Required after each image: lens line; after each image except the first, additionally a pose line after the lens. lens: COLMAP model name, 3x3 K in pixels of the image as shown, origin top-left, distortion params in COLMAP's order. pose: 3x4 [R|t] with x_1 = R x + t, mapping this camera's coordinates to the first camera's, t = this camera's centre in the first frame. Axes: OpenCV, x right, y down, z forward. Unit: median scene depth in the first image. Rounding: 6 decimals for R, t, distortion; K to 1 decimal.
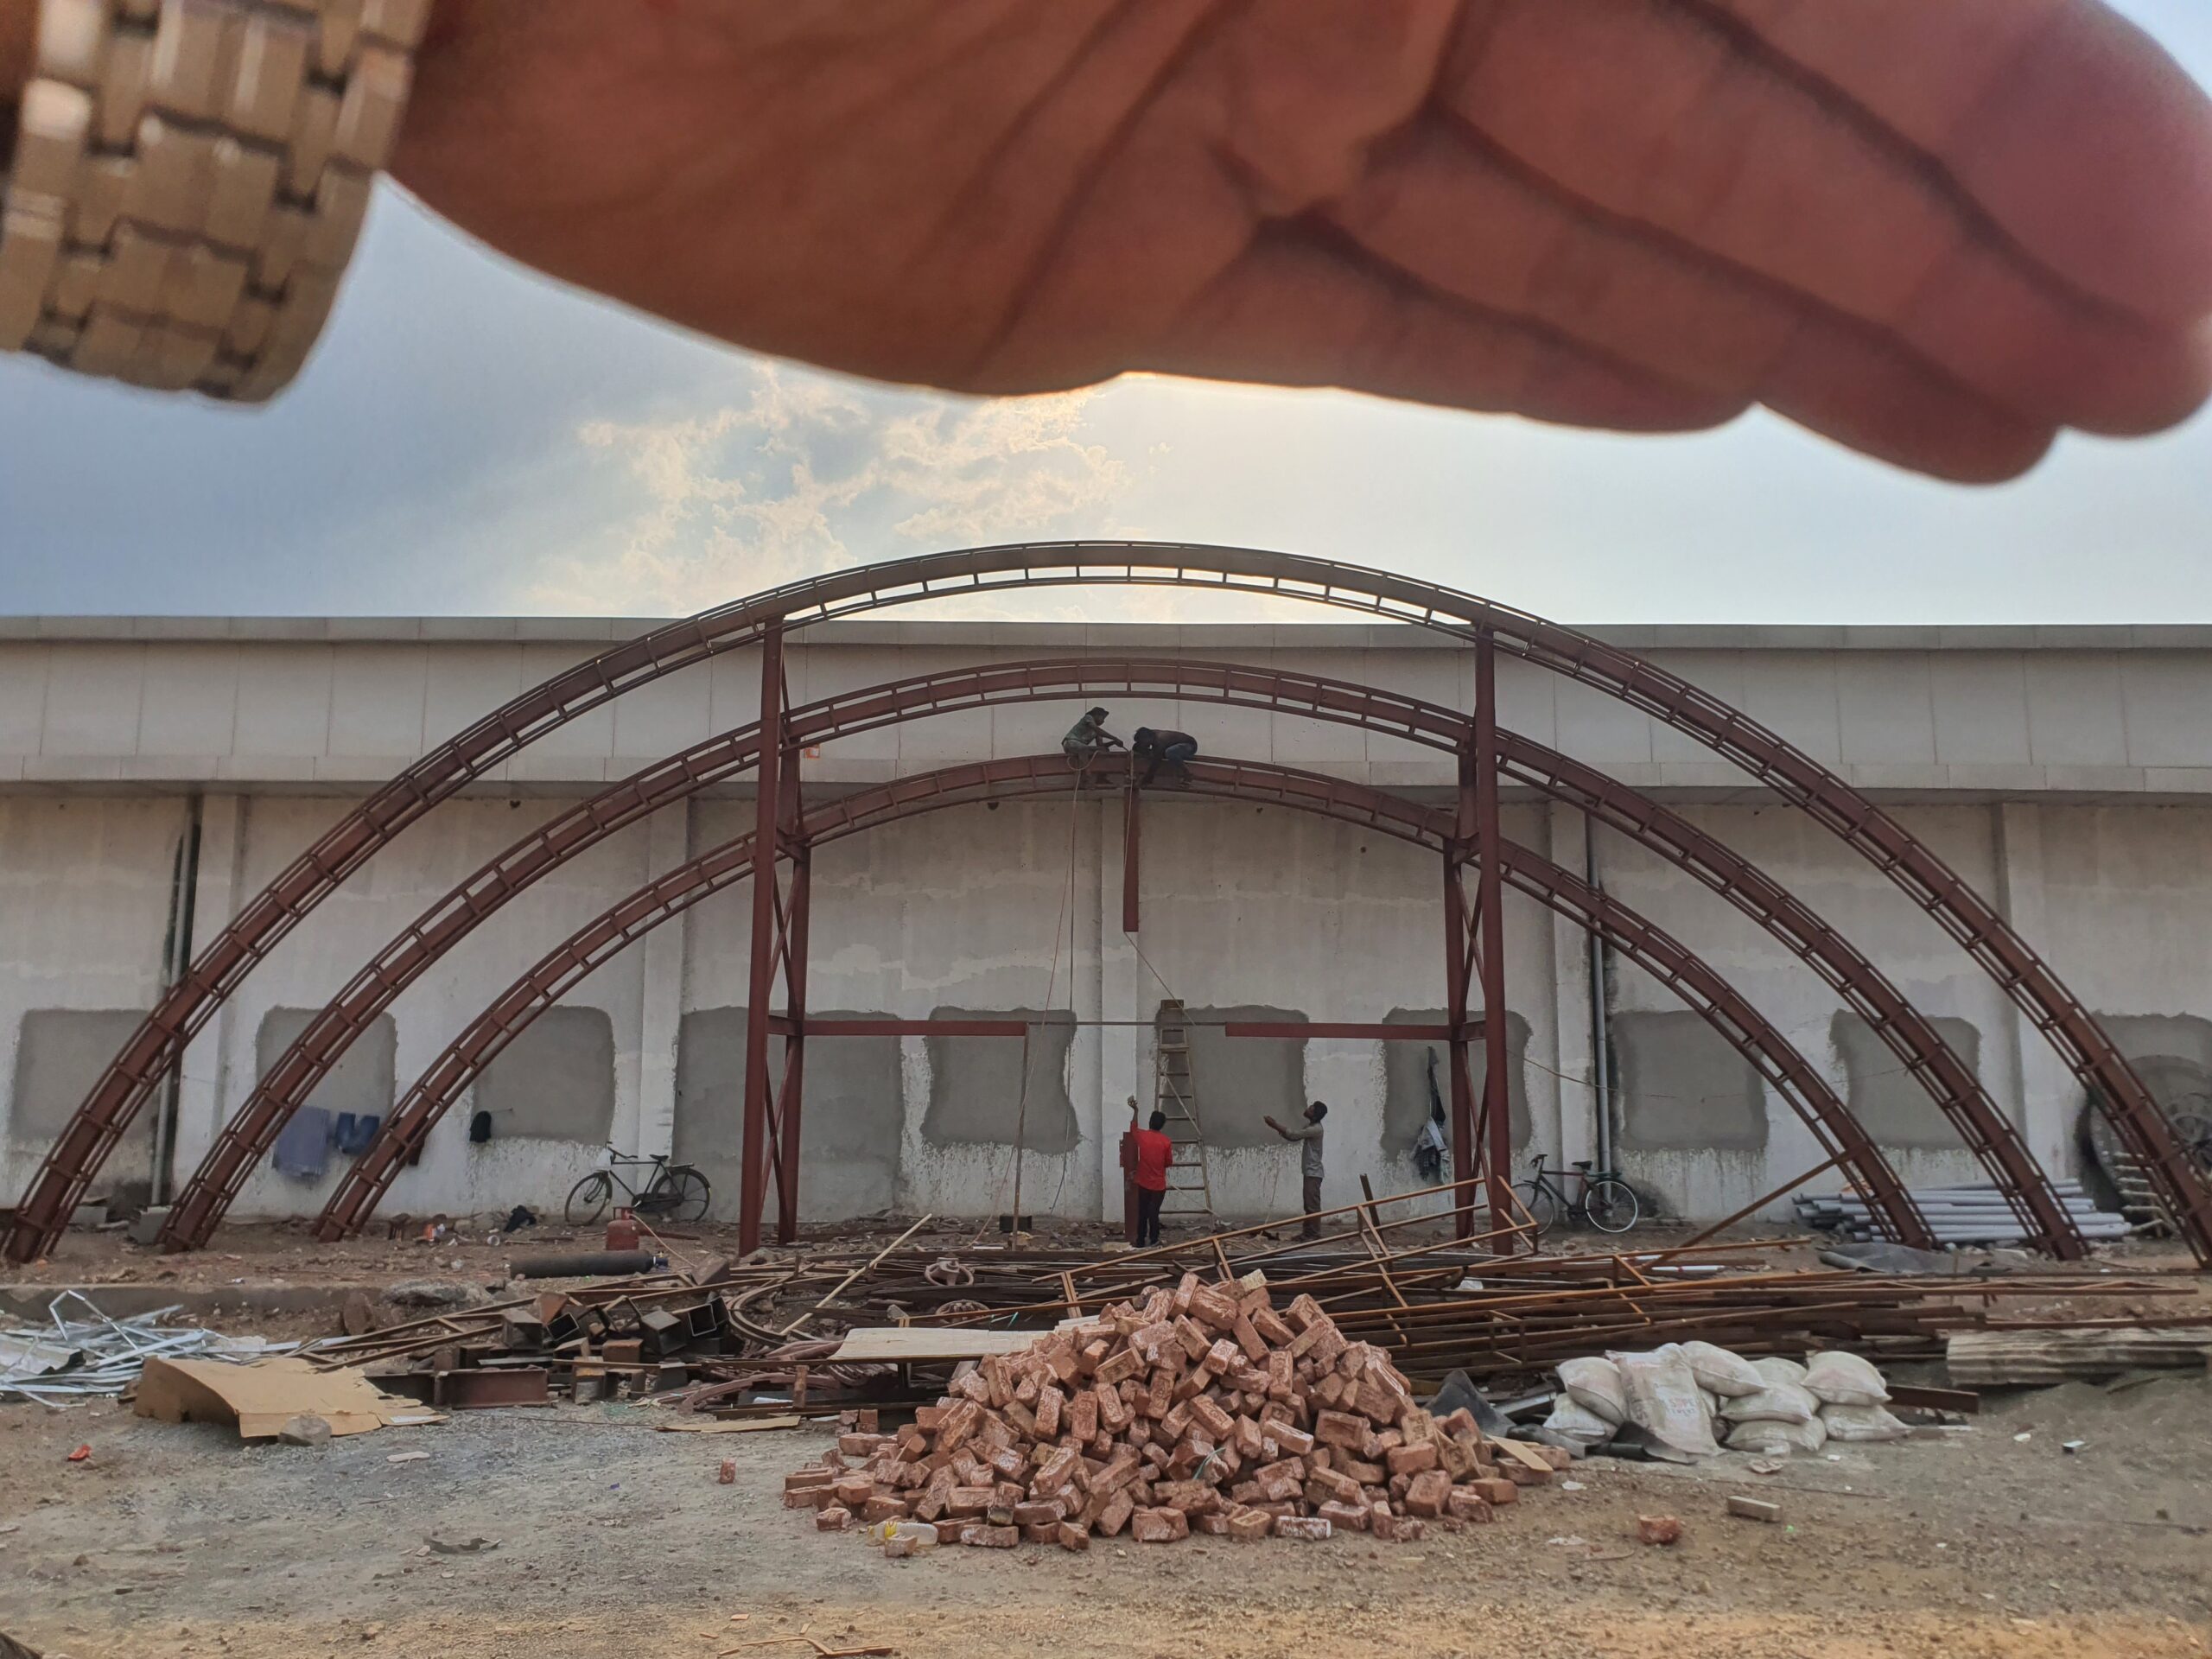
lens RADIAL K [[1665.4, 0, 1070.1], [0, 1665.4, 825.7], [0, 0, 1]] dist [0.036280, -0.006245]
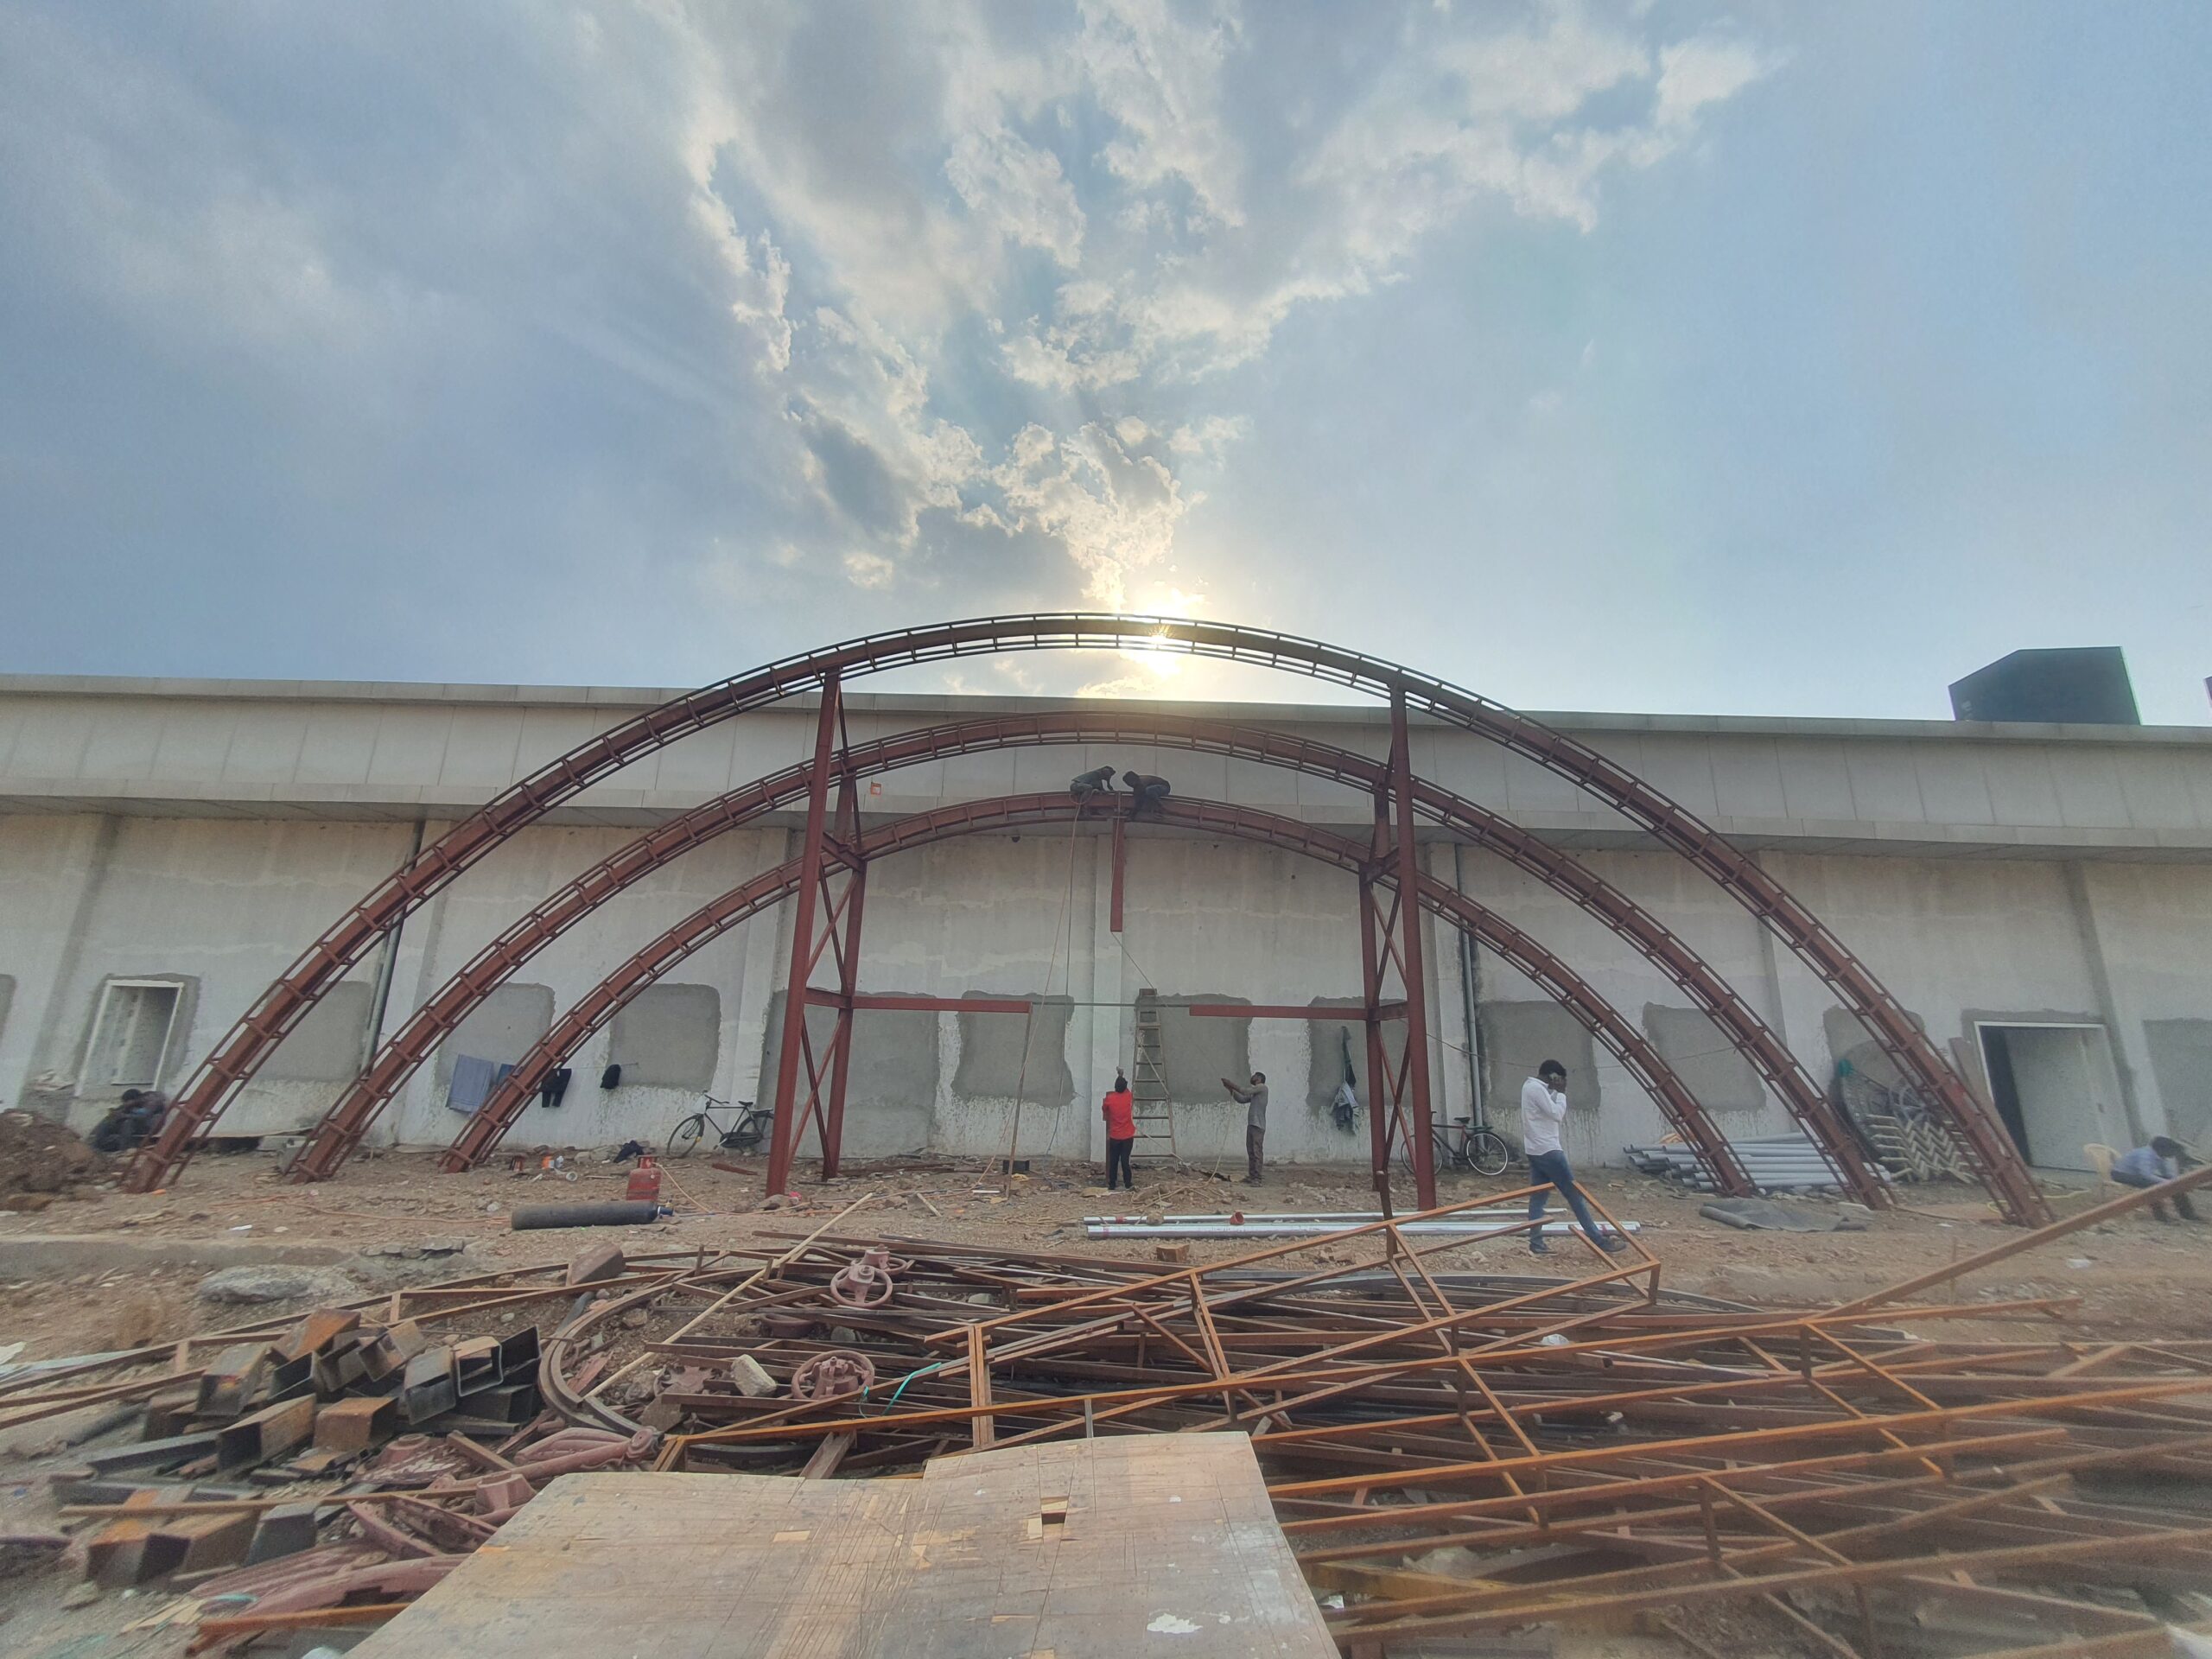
lens RADIAL K [[891.9, 0, 1106.0], [0, 891.9, 829.5], [0, 0, 1]] dist [-0.000816, 0.000345]
pose [[0.999832, 0.017334, 0.006041, 0.022263], [-0.016713, 0.995716, -0.090946, 0.046423], [-0.007591, 0.090830, 0.995838, 0.297169]]
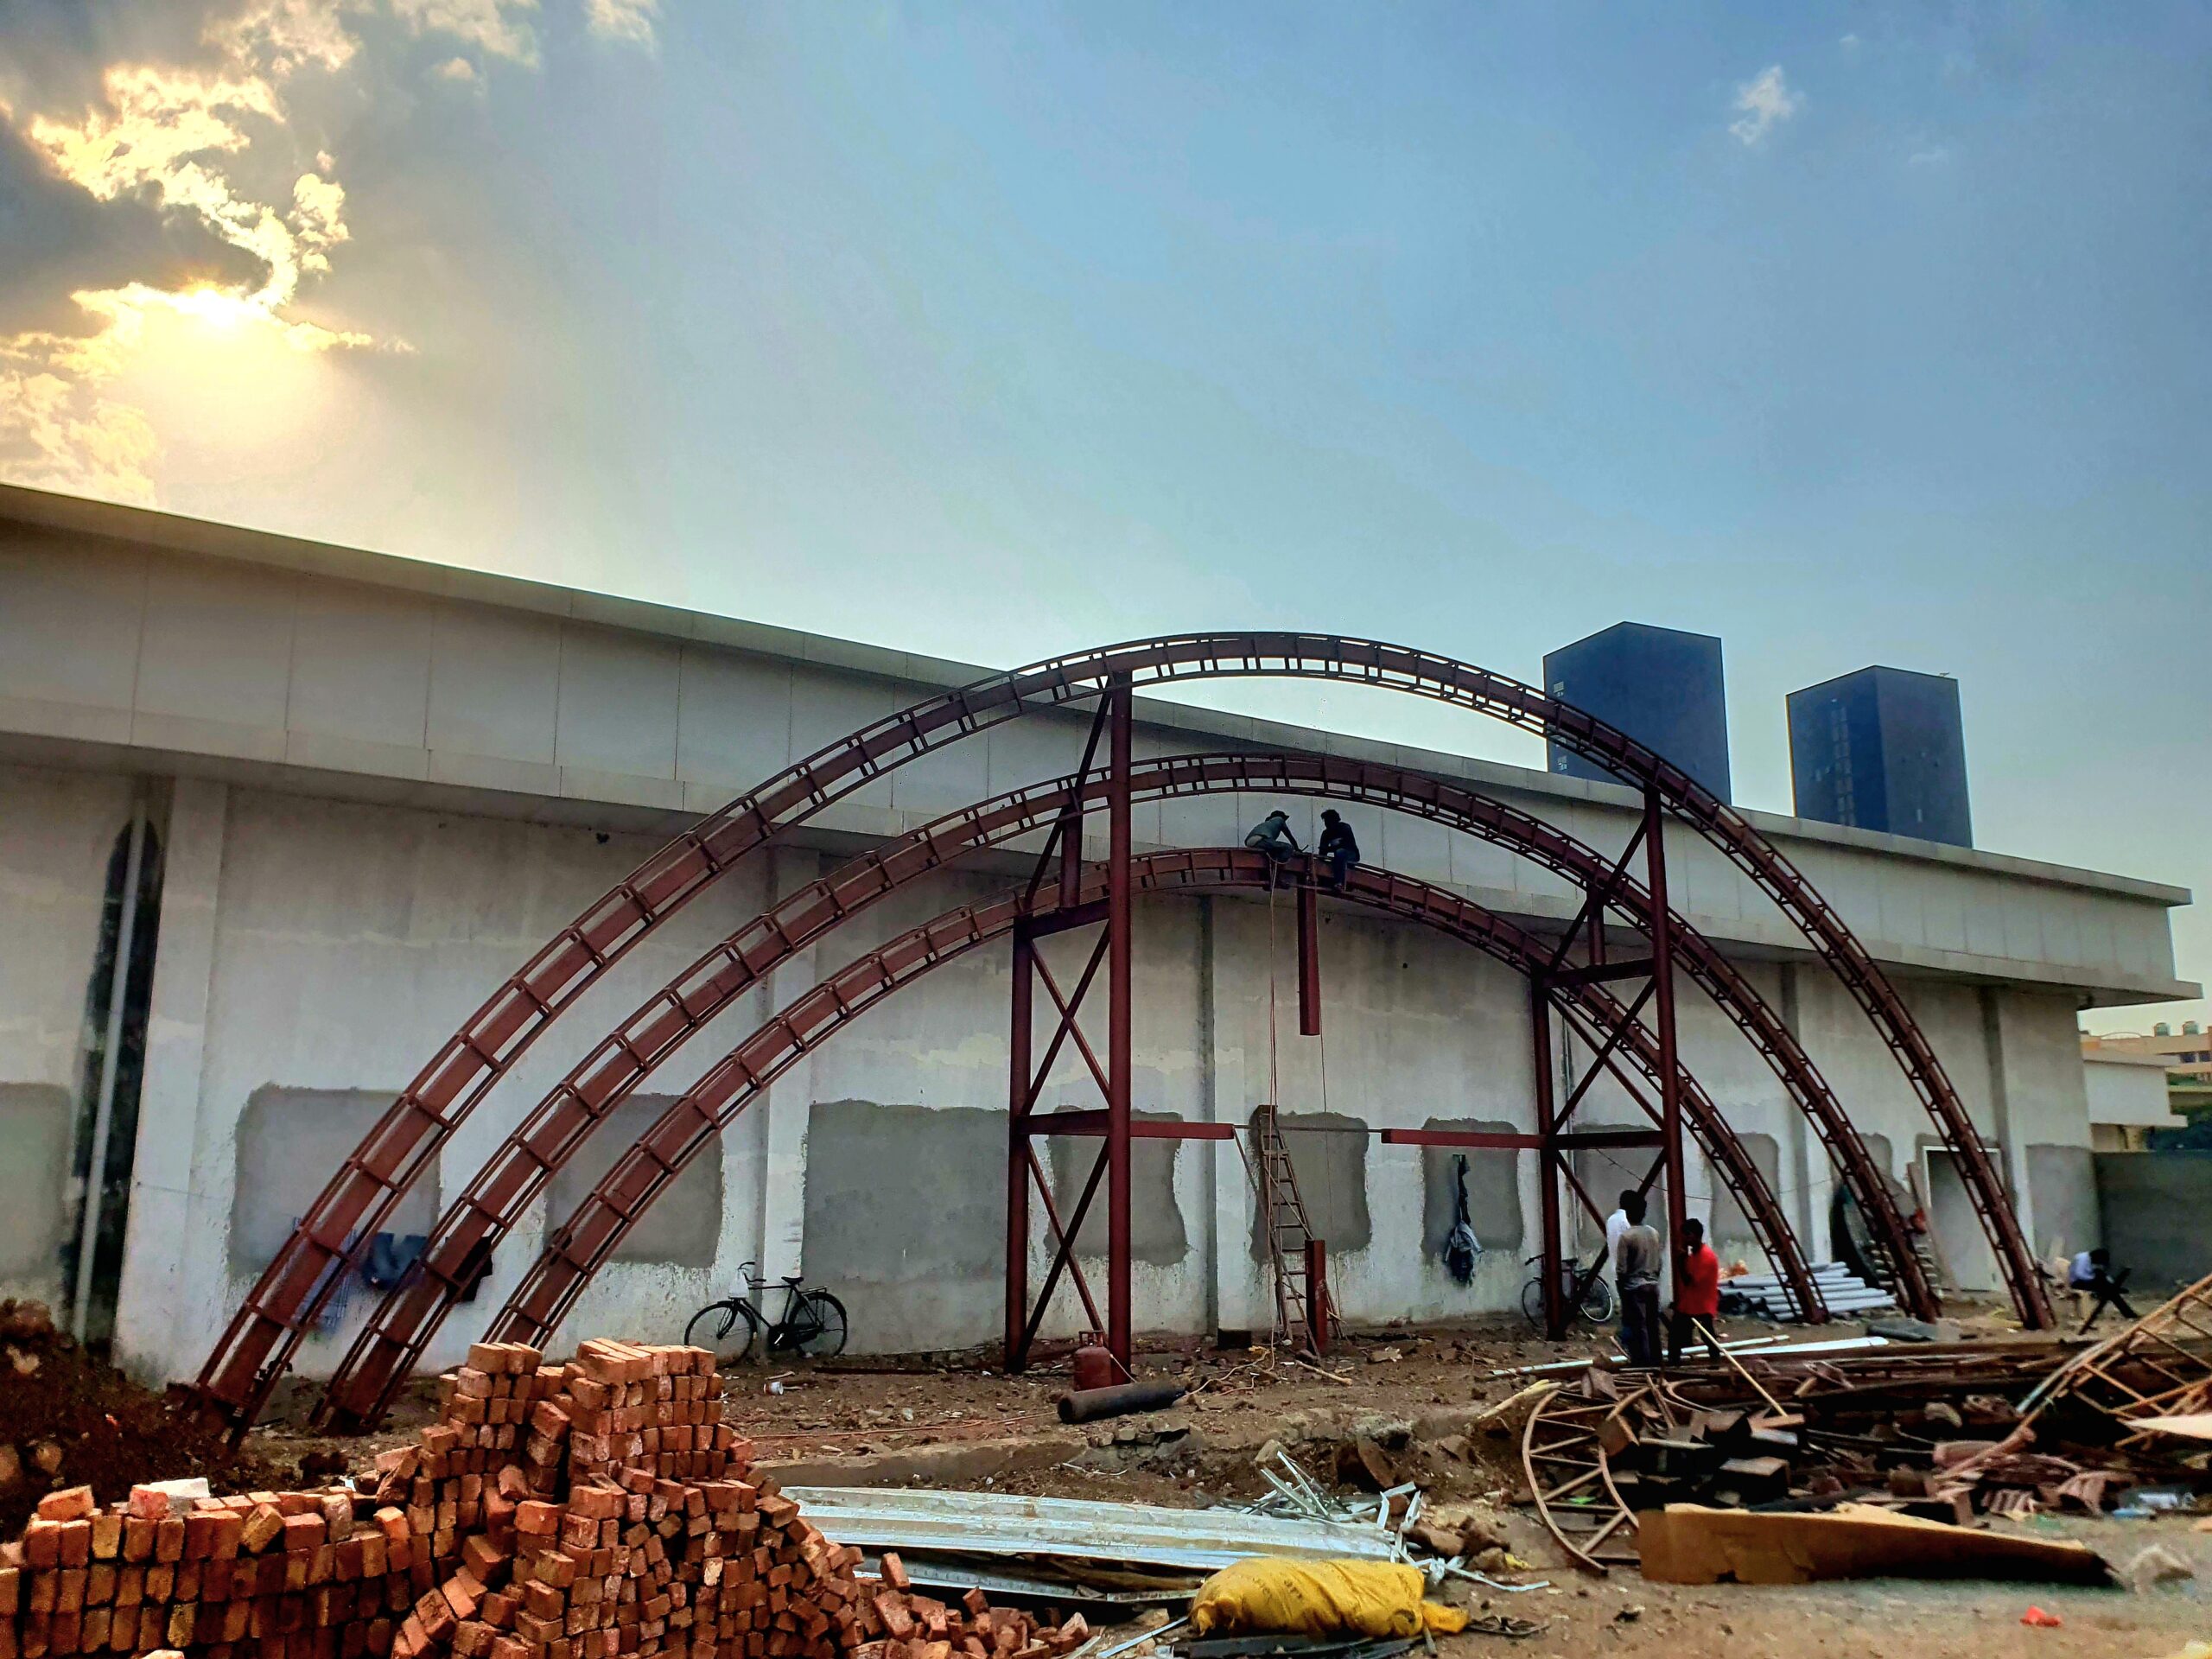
lens RADIAL K [[1827.6, 0, 1106.0], [0, 1827.6, 829.5], [0, 0, 1]] dist [0.037310, -0.056555]
pose [[0.827612, 0.105773, 0.551244, -0.664851], [-0.079861, 0.994282, -0.070884, 0.027892], [-0.555590, 0.014641, 0.831327, 0.153877]]
